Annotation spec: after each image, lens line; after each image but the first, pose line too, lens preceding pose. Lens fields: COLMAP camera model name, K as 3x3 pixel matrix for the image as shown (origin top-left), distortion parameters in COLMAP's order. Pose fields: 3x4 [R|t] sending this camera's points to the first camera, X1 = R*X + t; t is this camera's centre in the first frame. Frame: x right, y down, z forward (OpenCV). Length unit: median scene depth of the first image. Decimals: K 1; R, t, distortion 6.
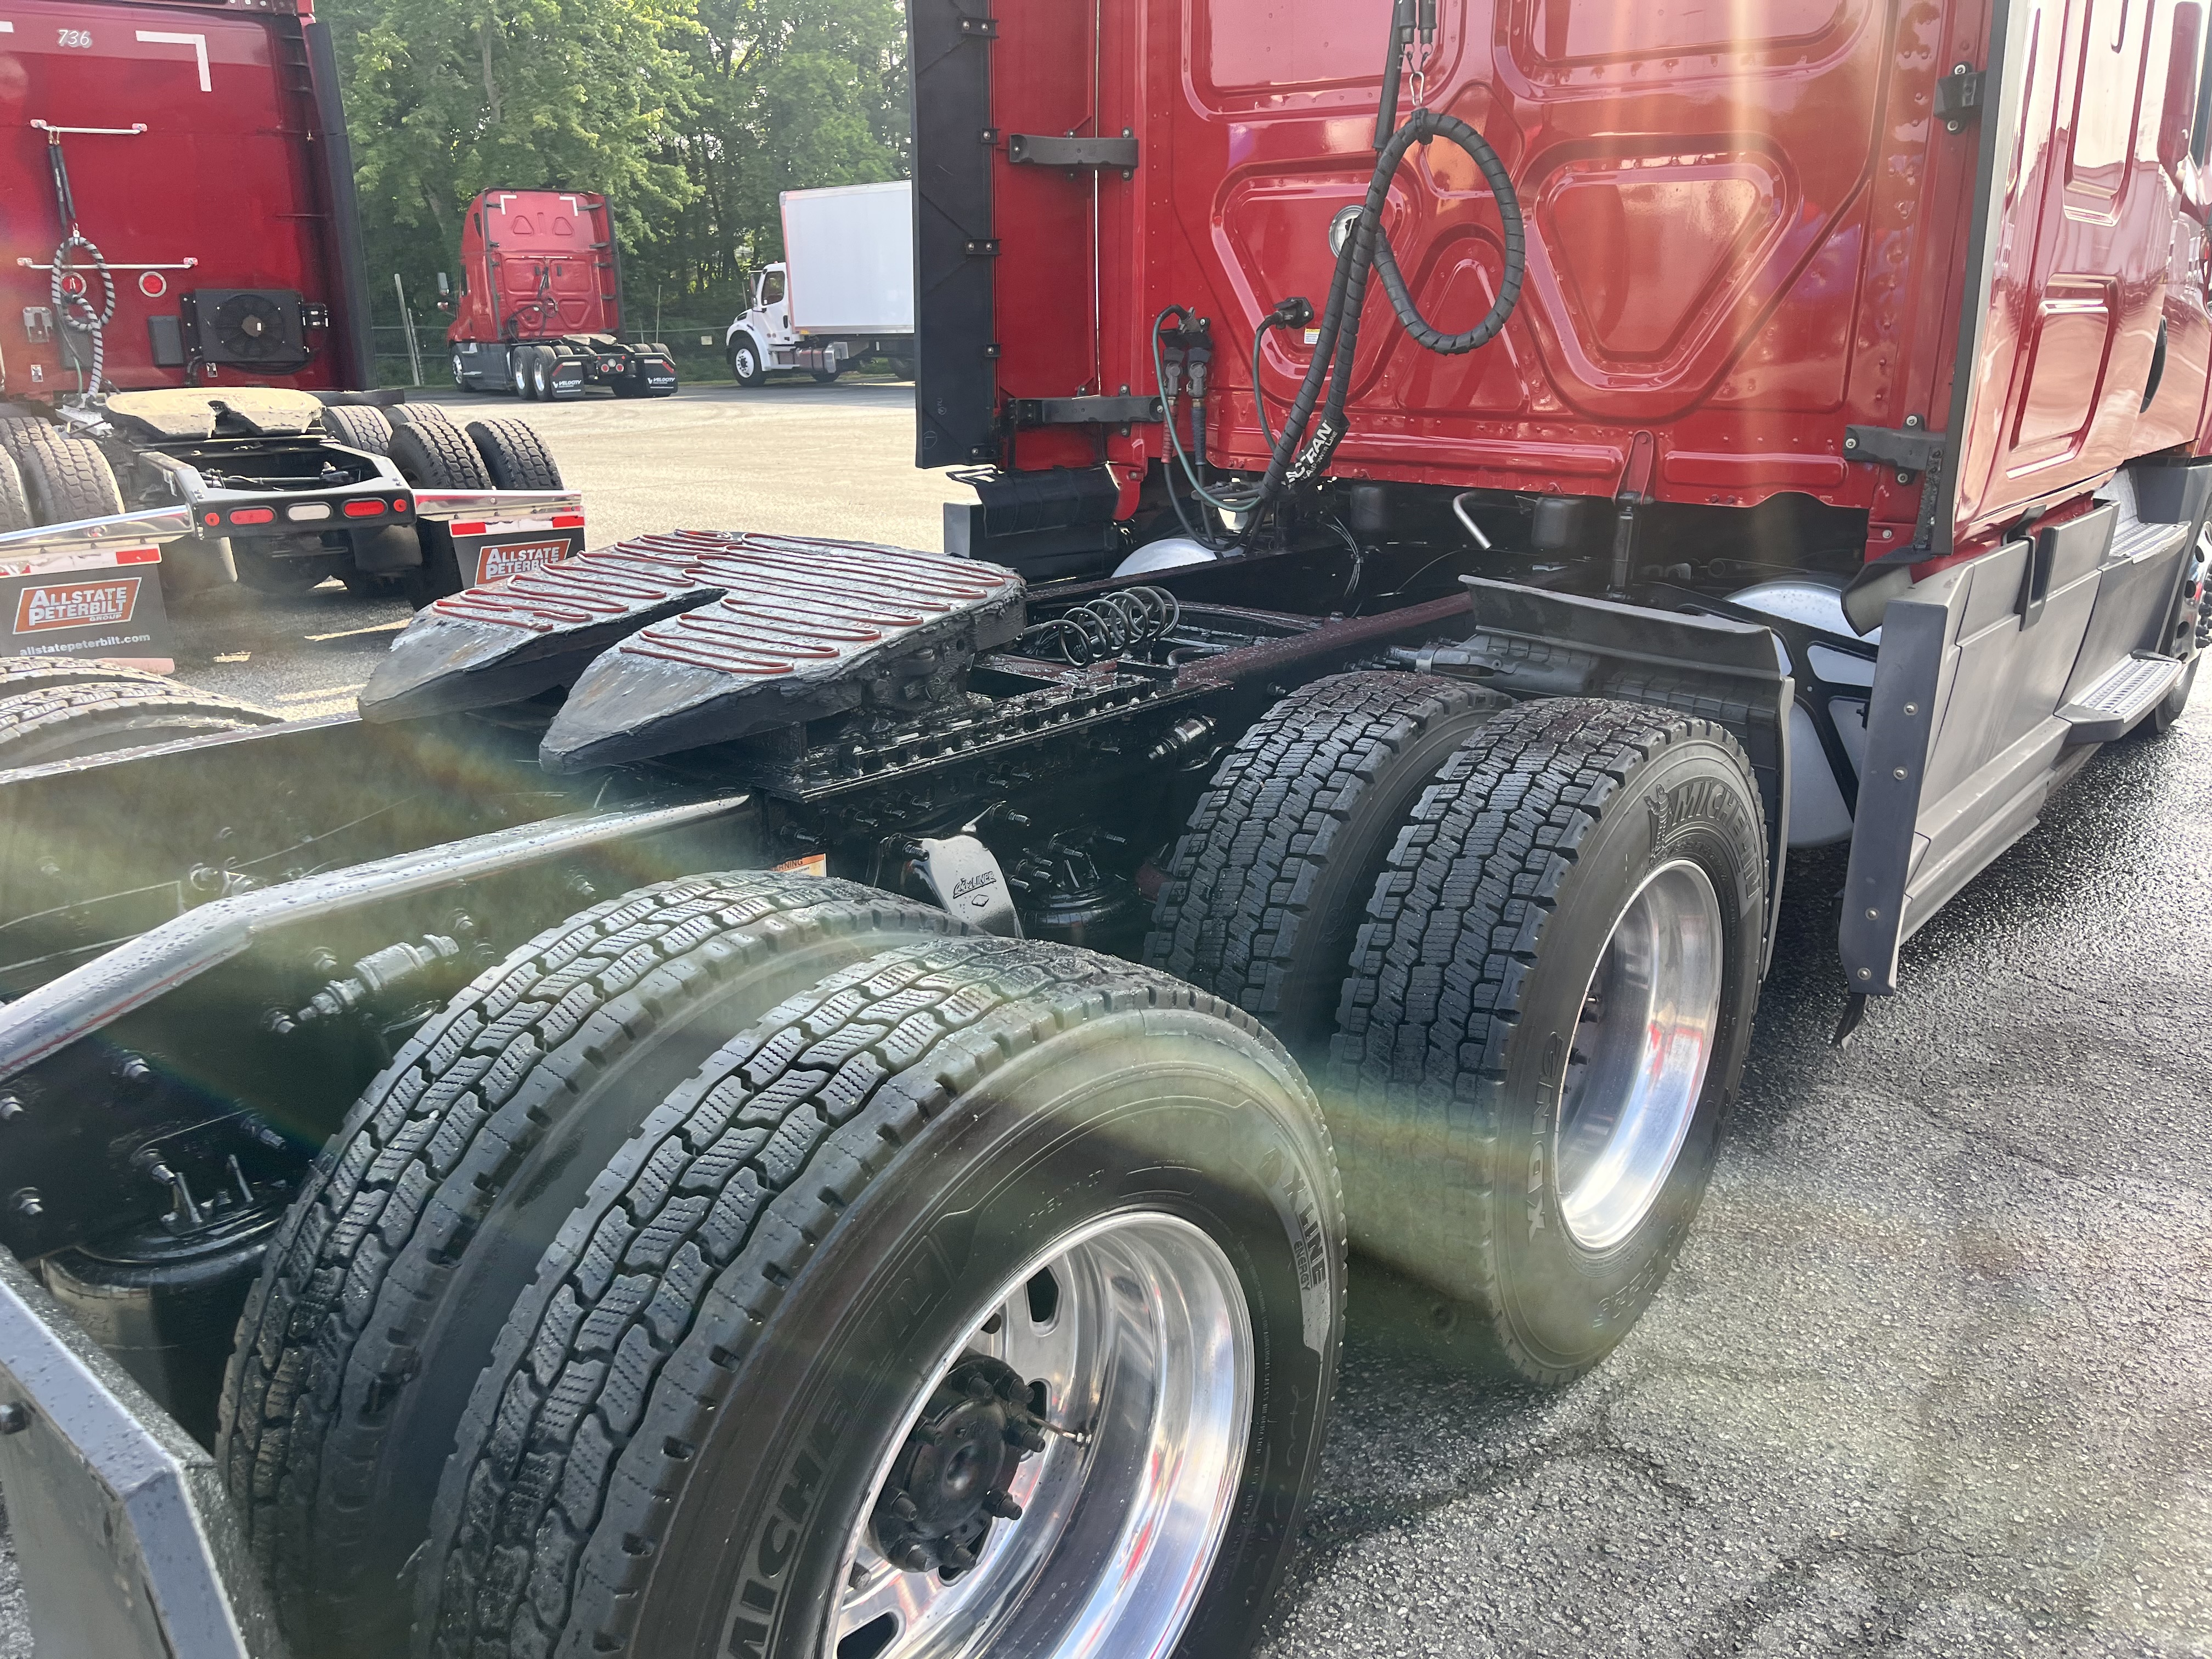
lens RADIAL K [[1670.1, 0, 1108.7], [0, 1670.1, 826.3], [0, 0, 1]] dist [0.004457, -0.020301]
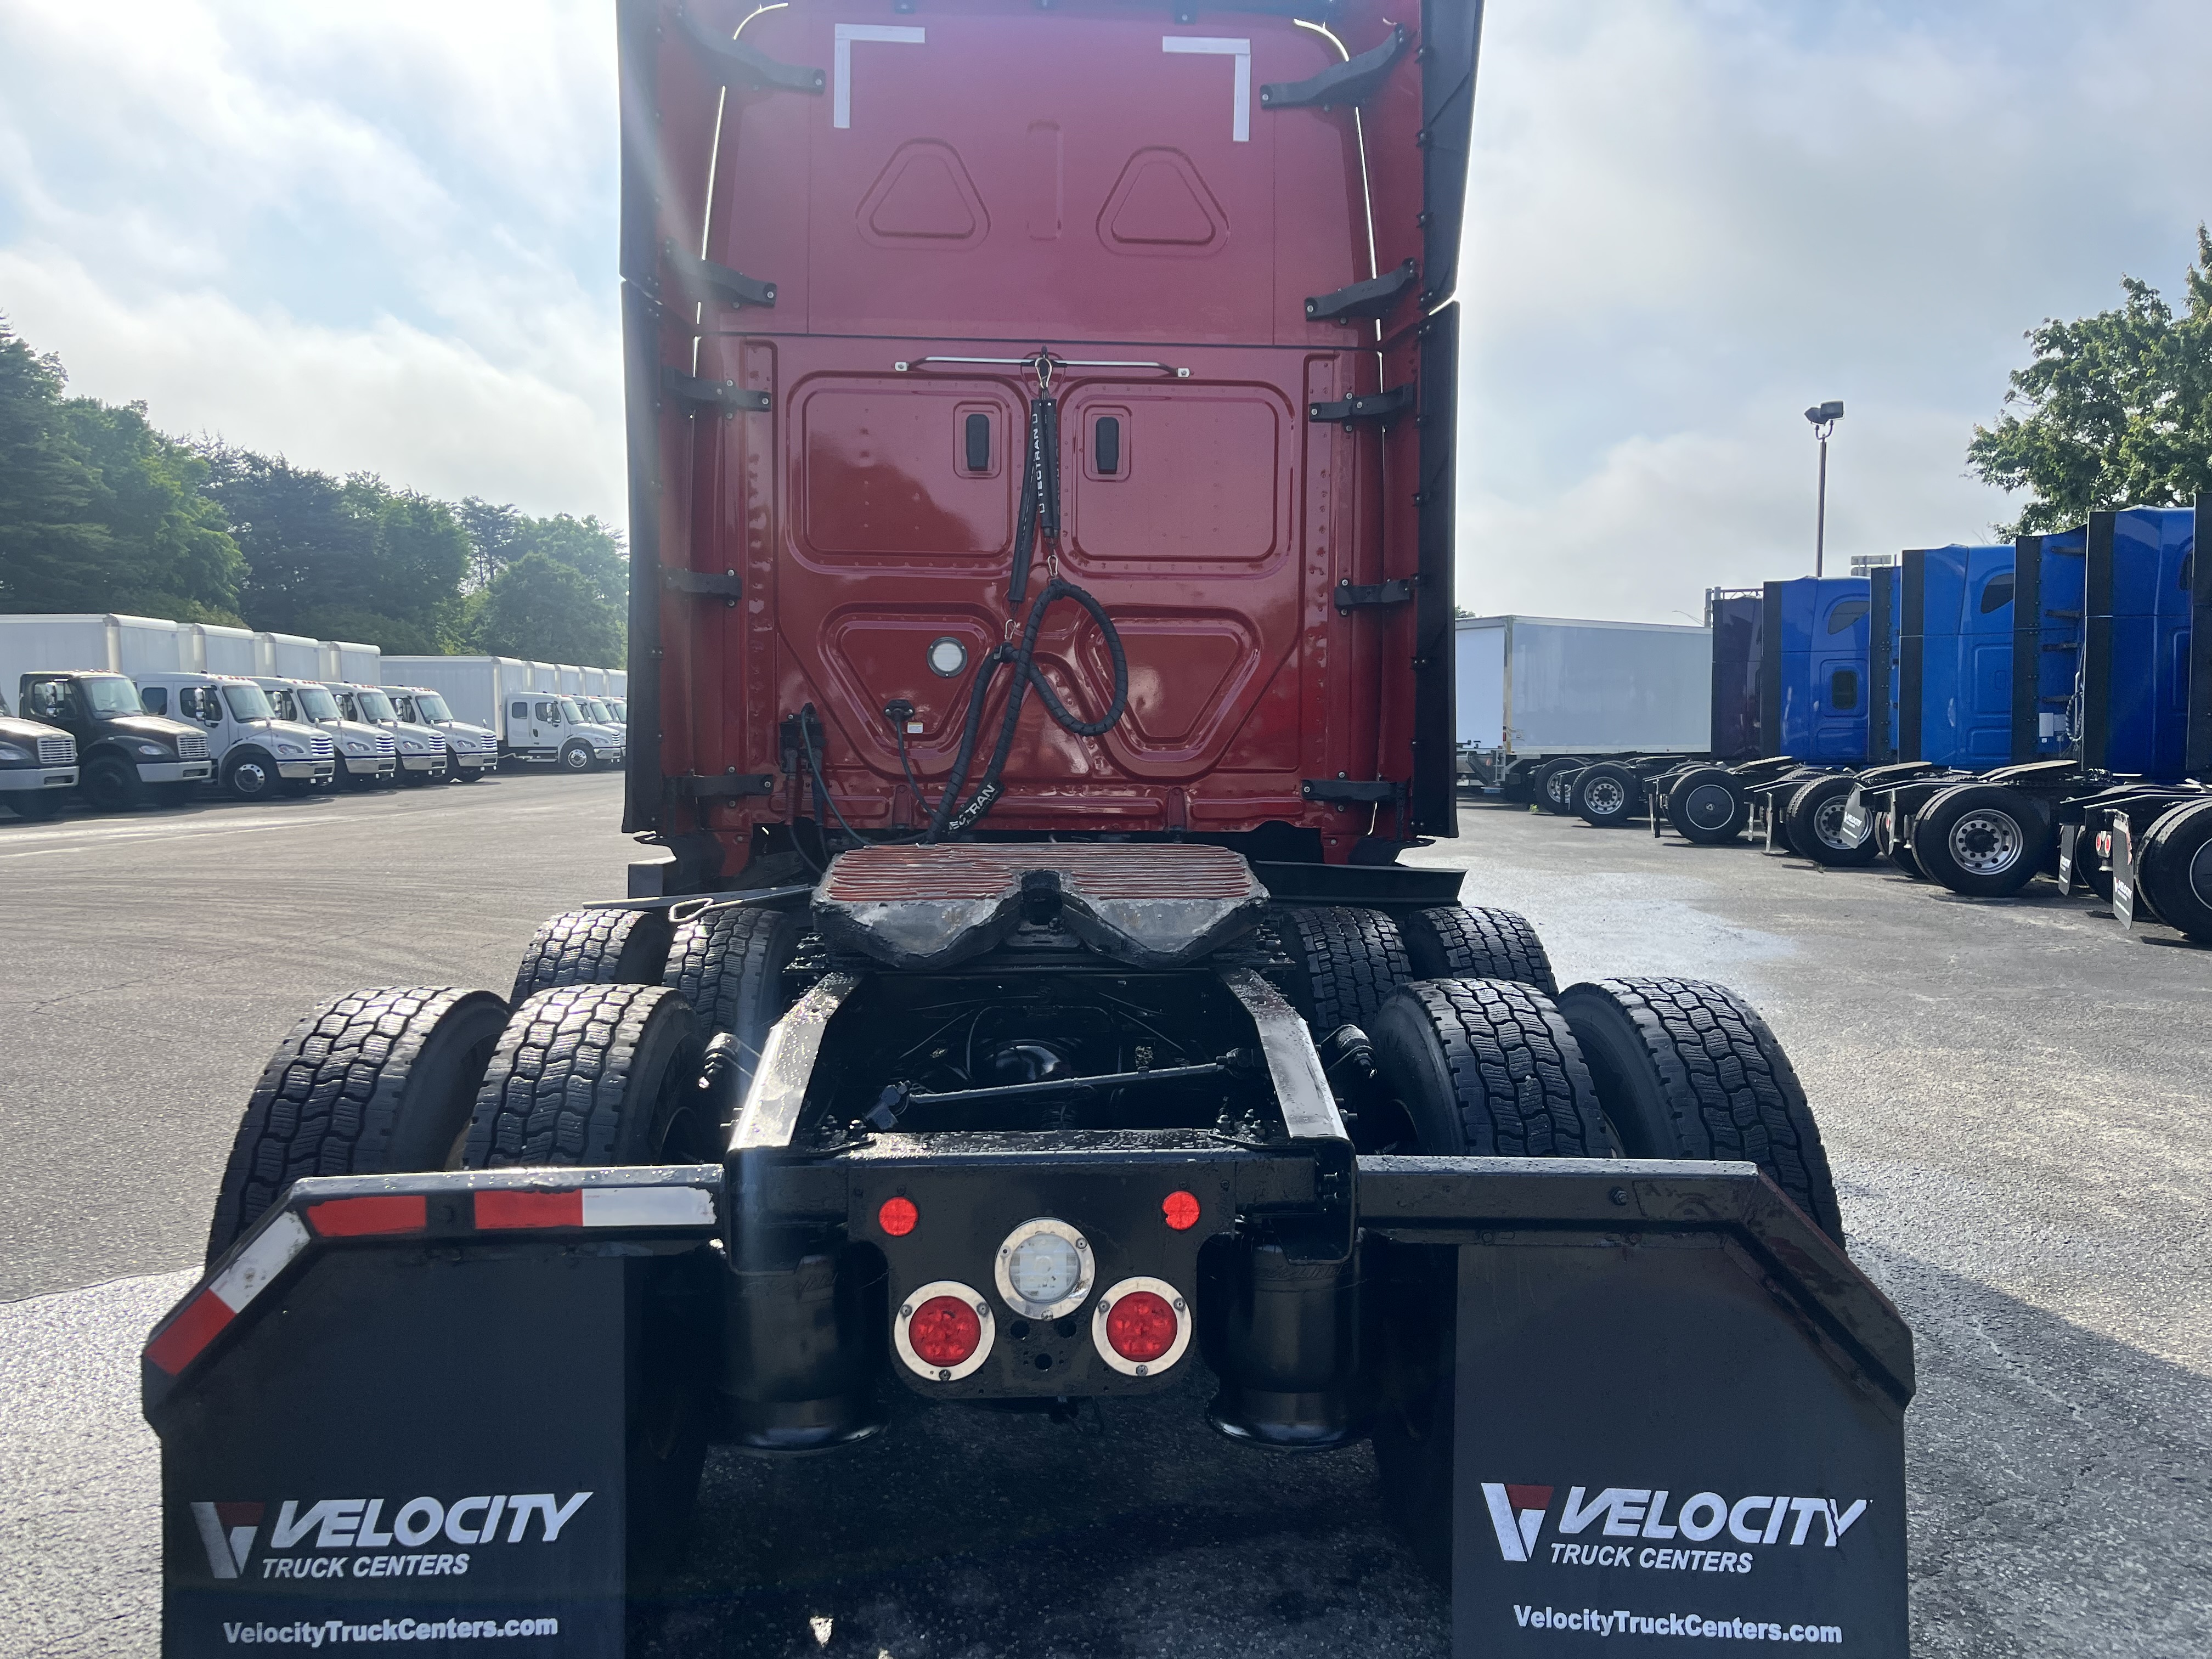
lens RADIAL K [[1670.1, 0, 1106.5], [0, 1670.1, 827.3], [0, 0, 1]] dist [0.004457, -0.020301]
pose [[0.732306, -0.015521, 0.680799, -0.727998], [0.197990, 0.961405, -0.191051, 0.071601], [-0.651558, 0.274700, 0.707115, -0.018940]]
